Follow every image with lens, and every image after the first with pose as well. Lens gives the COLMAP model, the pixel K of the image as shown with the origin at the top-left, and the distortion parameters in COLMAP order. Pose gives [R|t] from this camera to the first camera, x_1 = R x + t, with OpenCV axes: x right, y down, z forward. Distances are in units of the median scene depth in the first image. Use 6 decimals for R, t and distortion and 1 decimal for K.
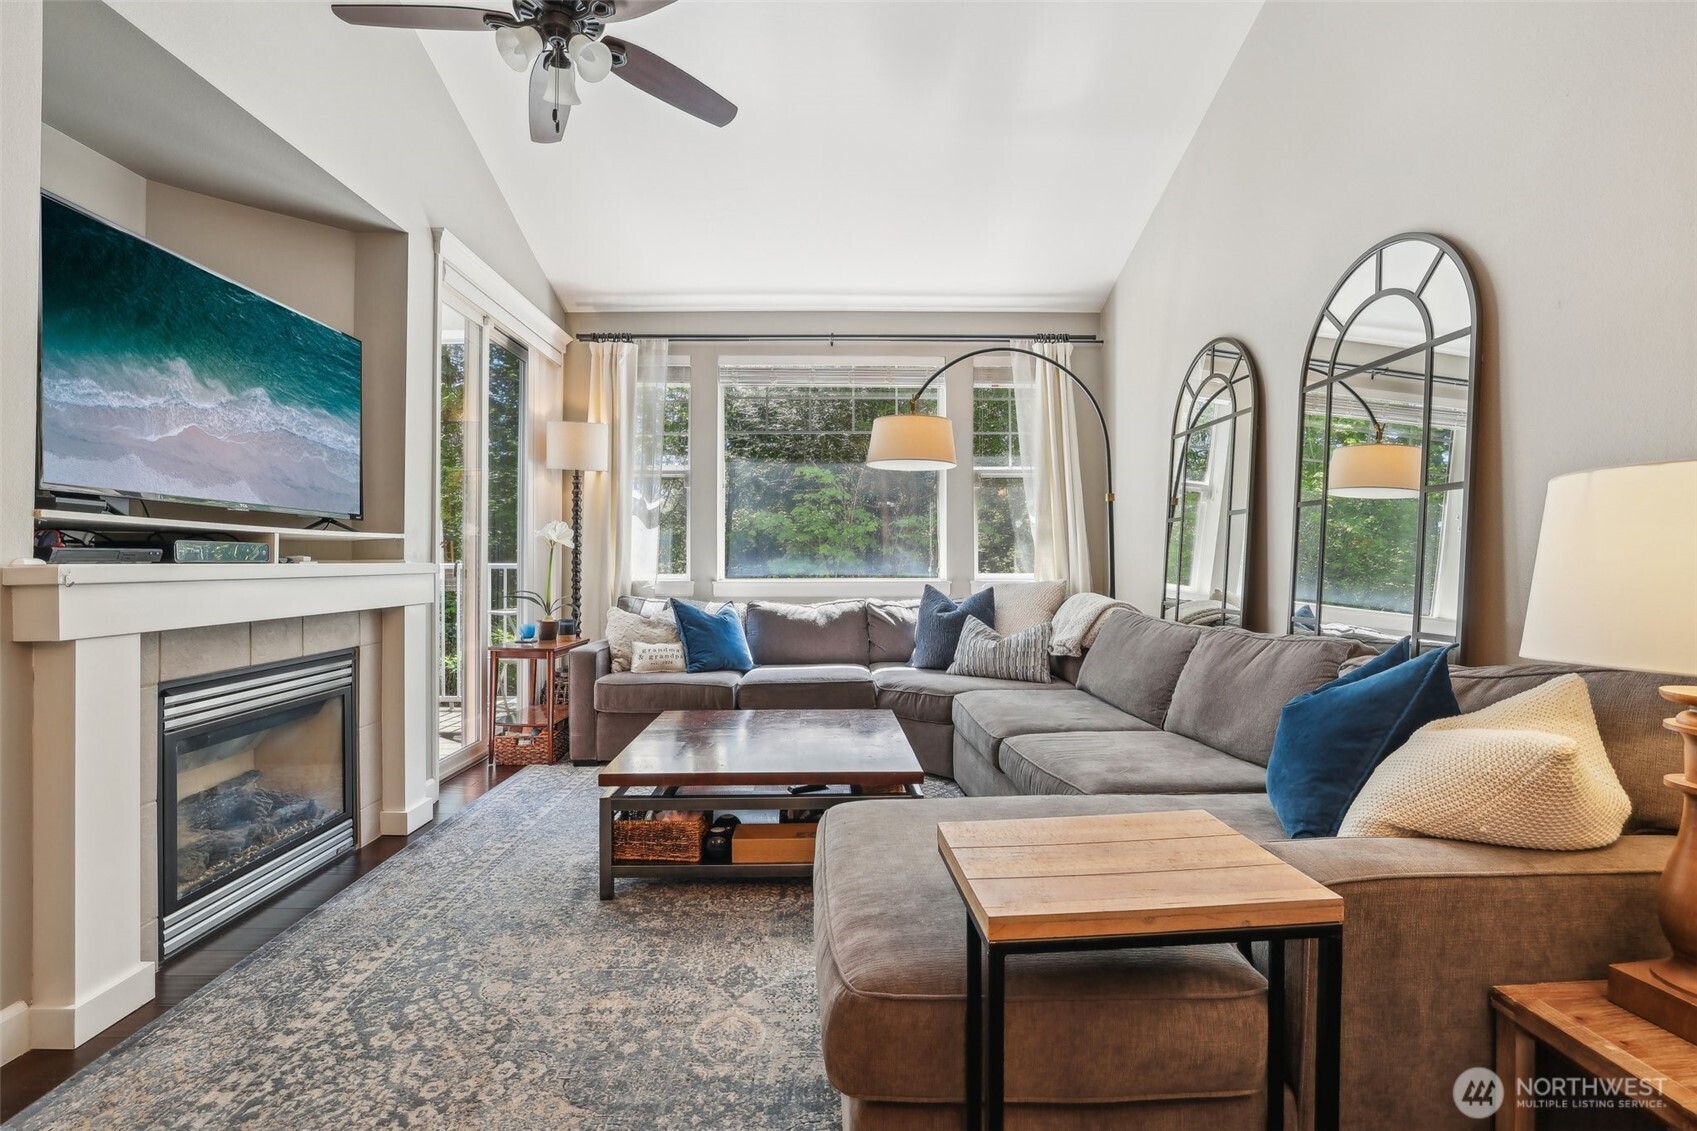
lens RADIAL K [[756.2, 0, 844.0], [0, 756.2, 556.8], [0, 0, 1]] dist [-0.043979, 0.015278]
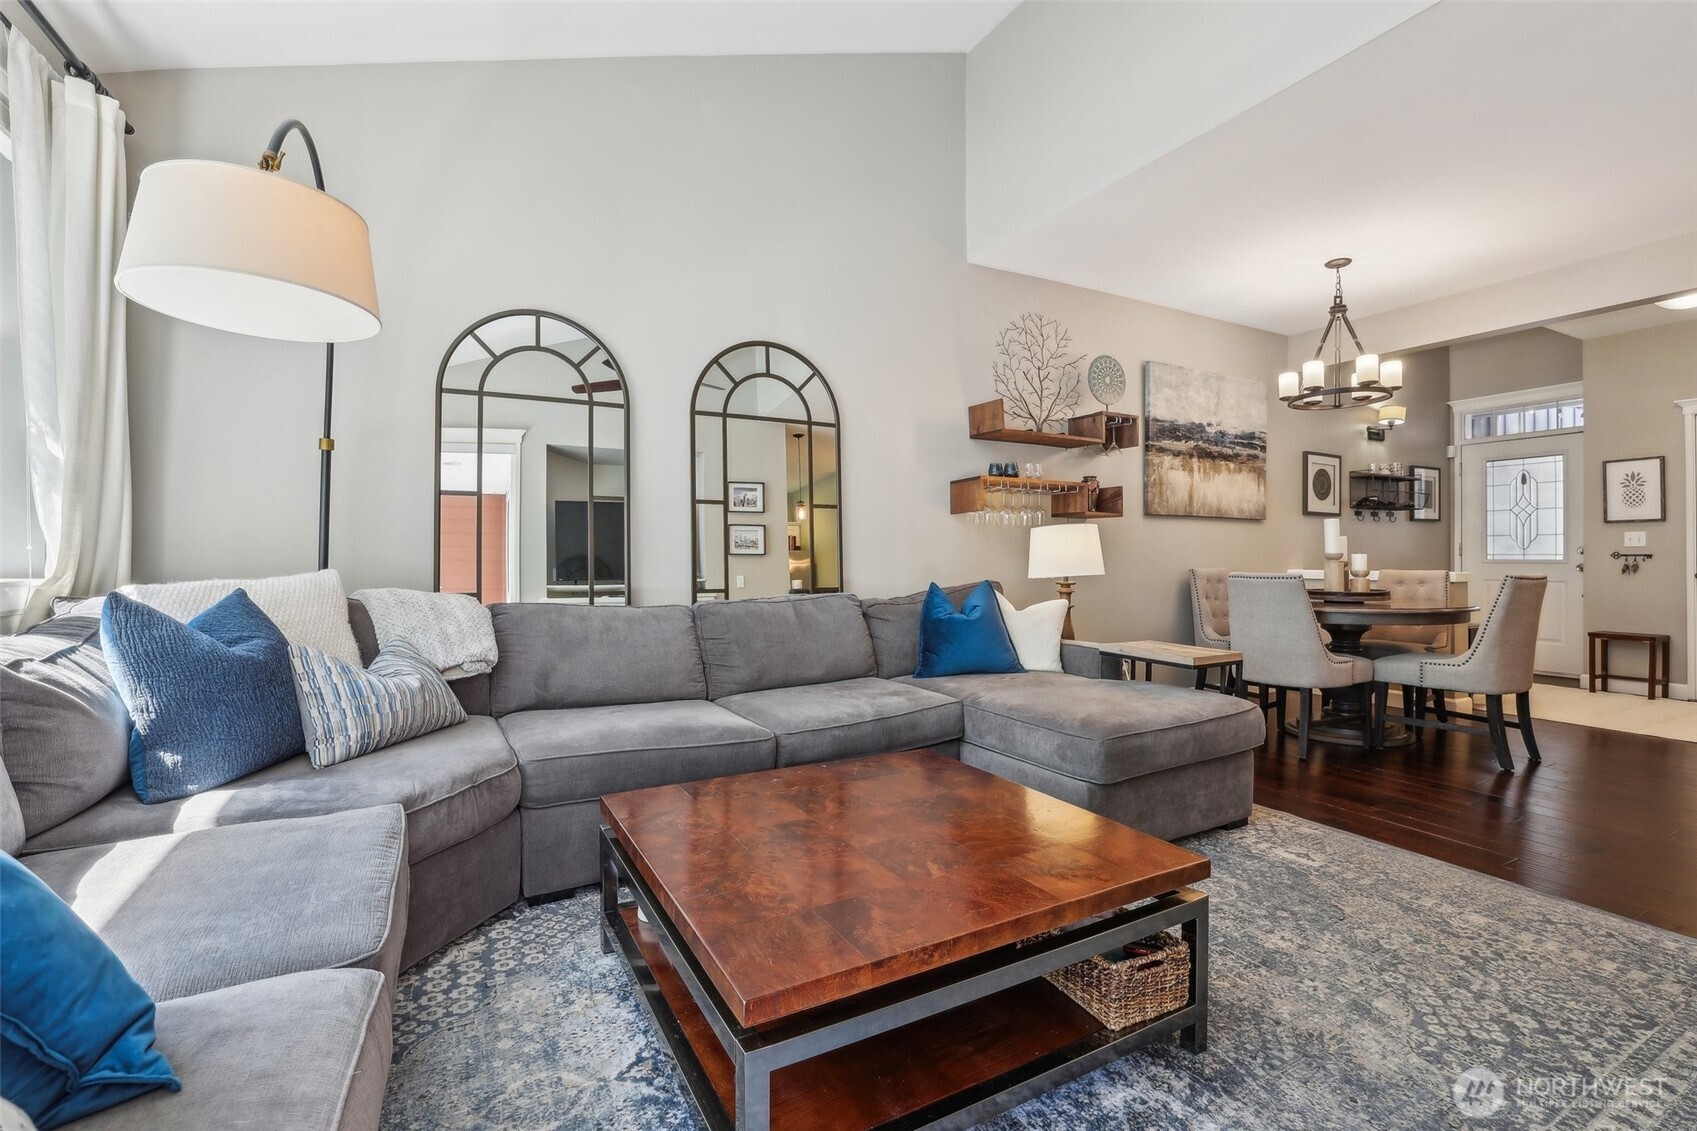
lens RADIAL K [[756.2, 0, 832.6], [0, 756.2, 551.5], [0, 0, 1]] dist [-0.043979, 0.015278]
pose [[-0.442958, 0.001399, 0.896541, -0.466328], [-0.012346, 0.999894, -0.007660, 0.016693], [-0.896457, -0.014462, -0.442894, 0.967535]]
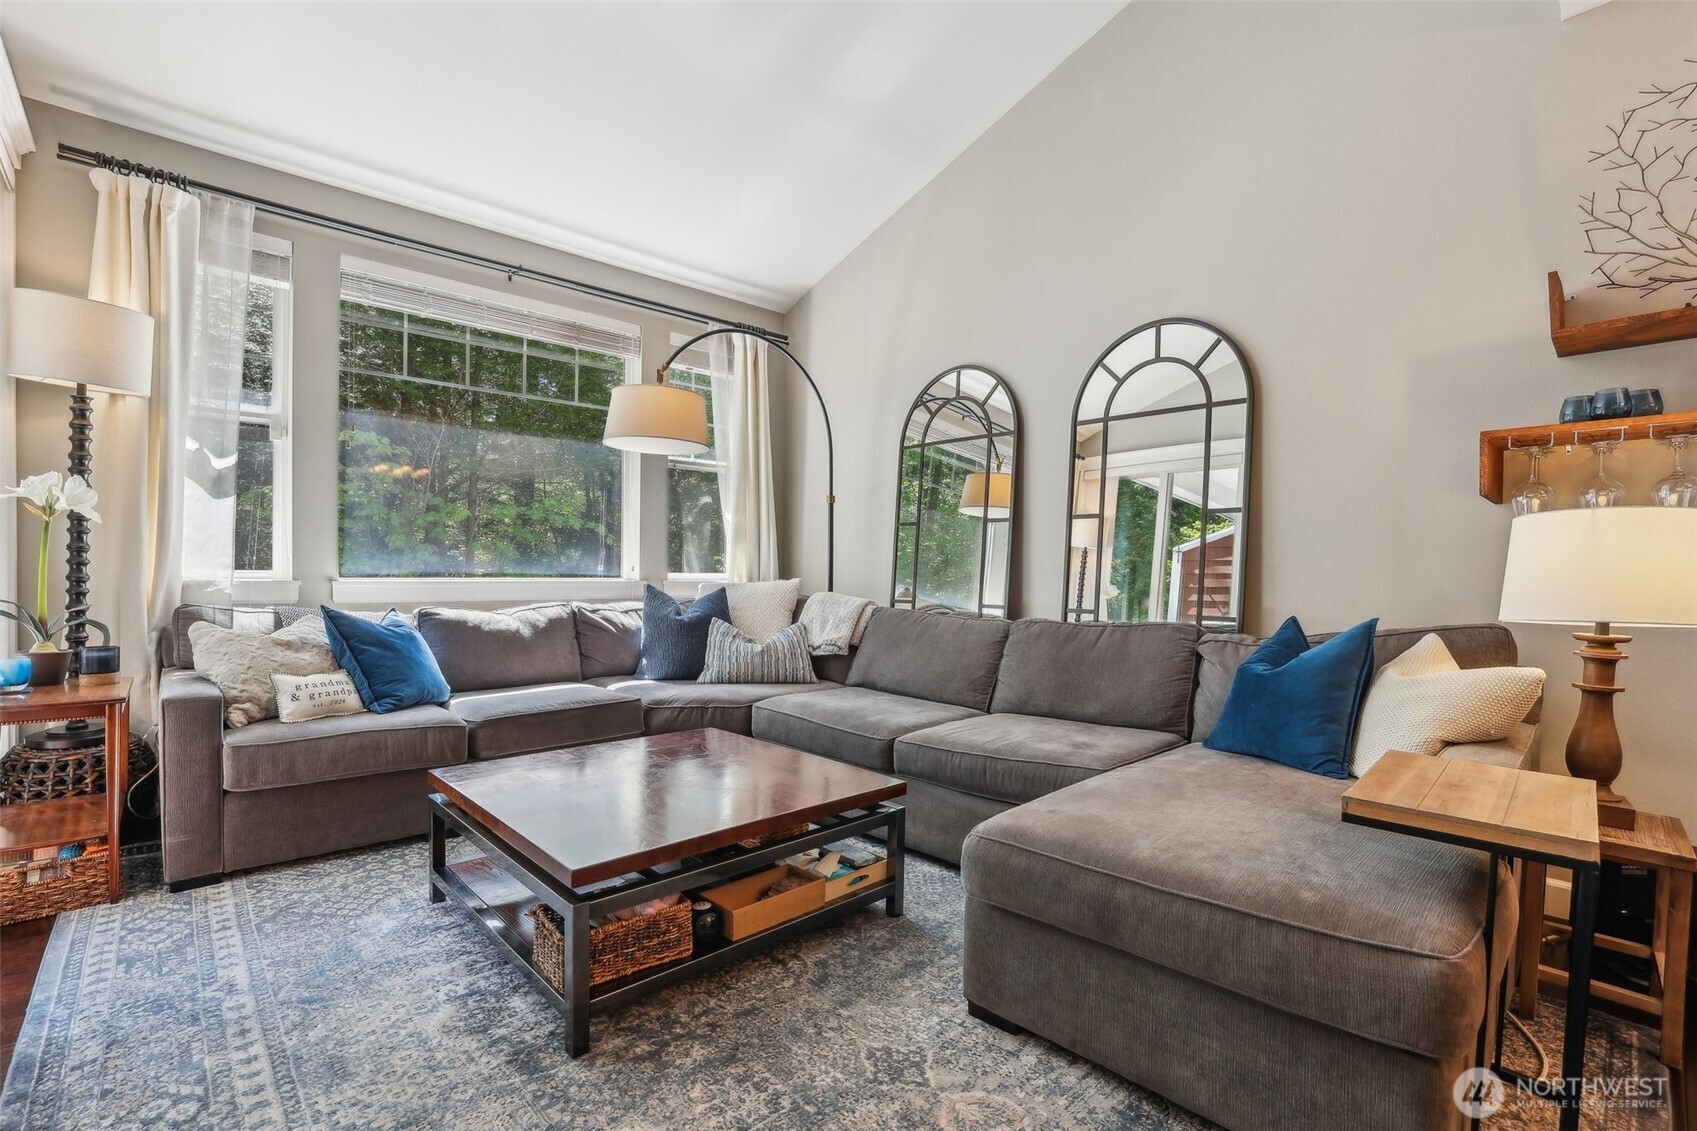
lens RADIAL K [[759.8, 0, 850.4], [0, 759.8, 593.0], [0, 0, 1]] dist [-0.035784, 0.008637]
pose [[0.744555, -0.010134, 0.667484, -0.353097], [-0.018841, 0.999167, 0.036186, 0.011907], [-0.667295, -0.039519, 0.743744, 0.219591]]
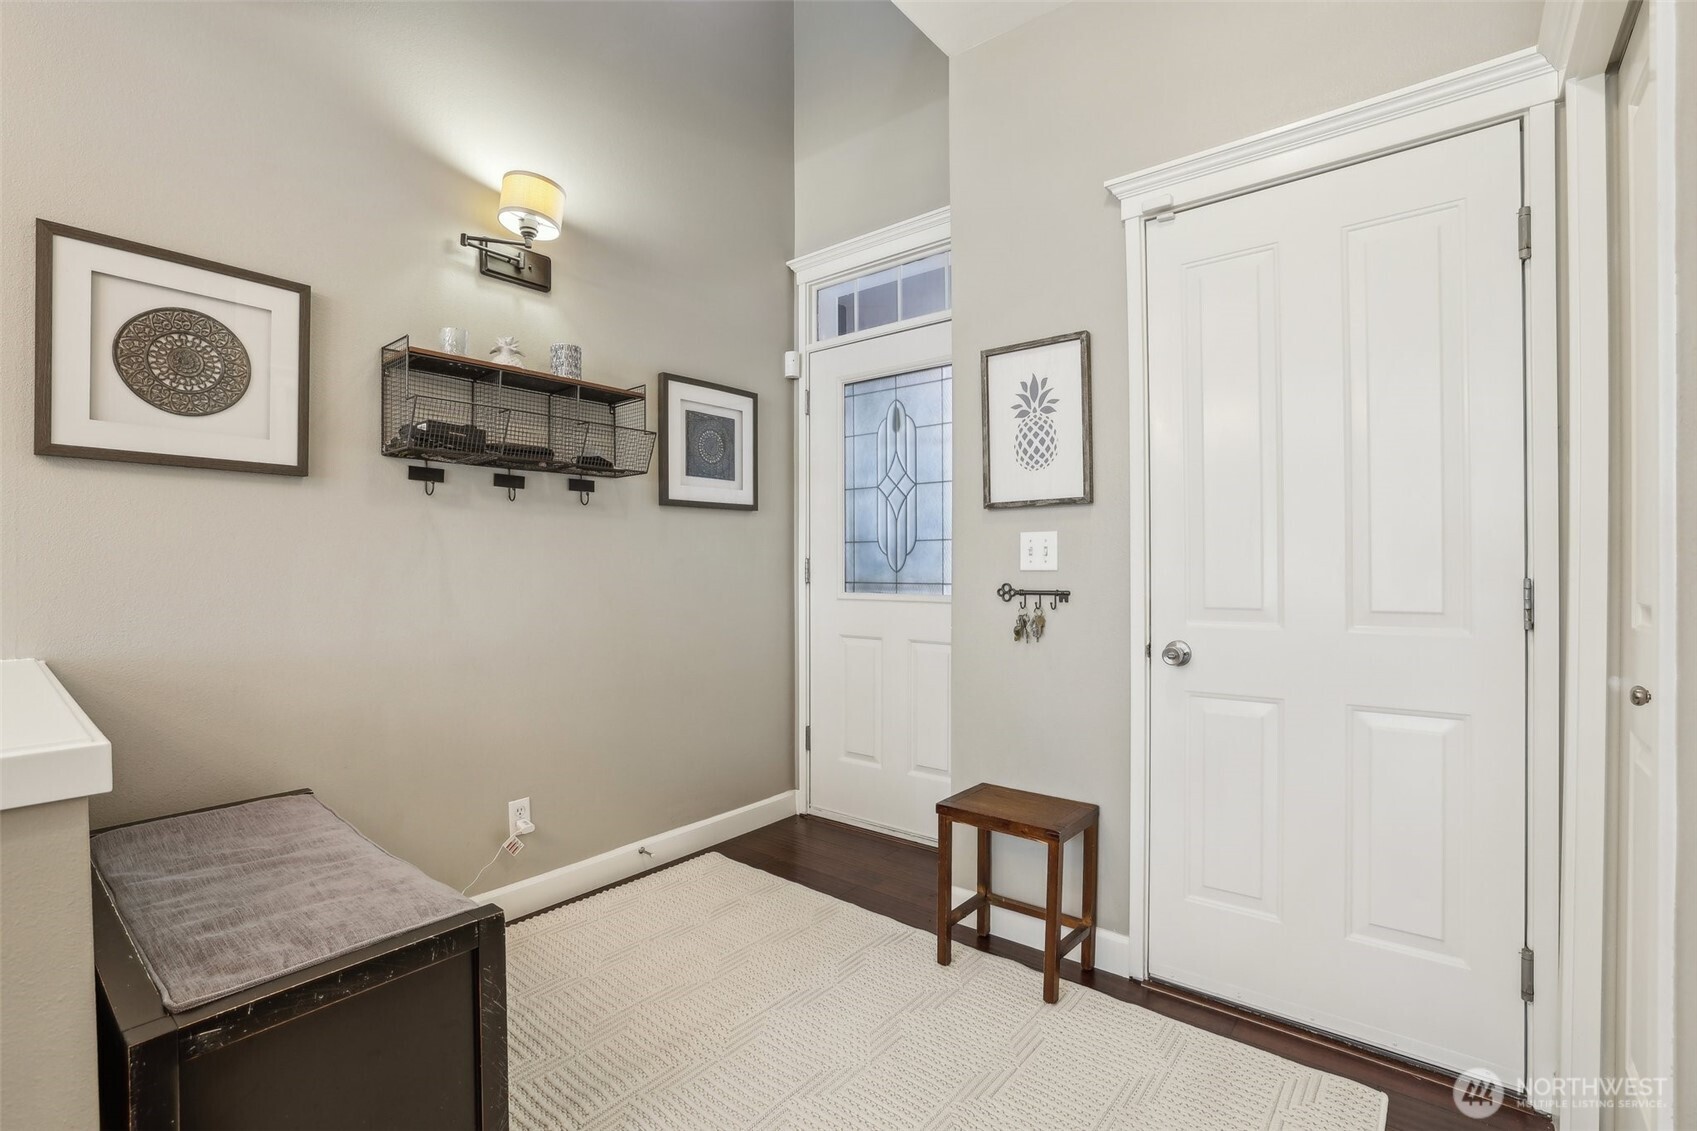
lens RADIAL K [[756.2, 0, 842.6], [0, 756.2, 562.0], [0, 0, 1]] dist [-0.043979, 0.015278]
pose [[-0.768943, -0.001879, 0.639315, -0.130099], [-0.007092, 0.999959, -0.005591, -0.024866], [-0.639278, -0.008833, -0.768925, -0.524932]]
